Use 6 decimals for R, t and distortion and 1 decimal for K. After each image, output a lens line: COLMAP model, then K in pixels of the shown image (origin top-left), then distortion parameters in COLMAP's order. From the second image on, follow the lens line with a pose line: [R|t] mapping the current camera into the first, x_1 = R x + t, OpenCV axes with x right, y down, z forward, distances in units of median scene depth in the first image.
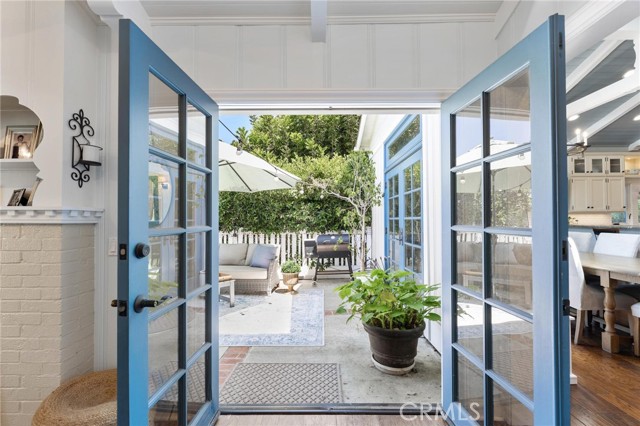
lens RADIAL K [[263.0, 0, 320.9], [0, 263.0, 214.3], [0, 0, 1]] dist [-0.000790, -0.000222]
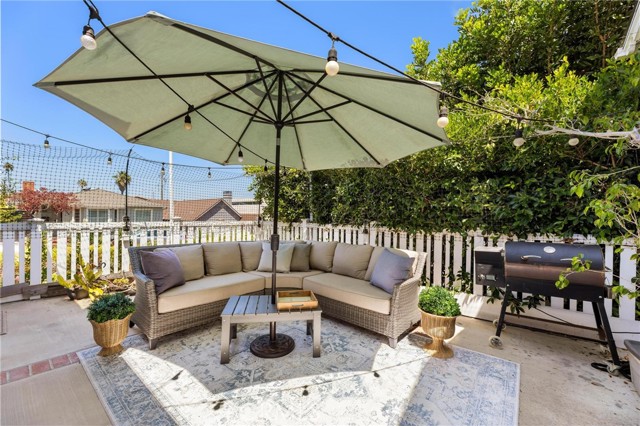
lens RADIAL K [[253.3, 0, 320.1], [0, 253.3, 214.7], [0, 0, 1]] dist [-0.003443, -0.000197]
pose [[0.781756, 0.016866, -0.623356, 0.007220], [-0.008529, 0.999830, 0.016356, 0.023227], [0.623526, -0.007470, 0.781767, 0.389069]]
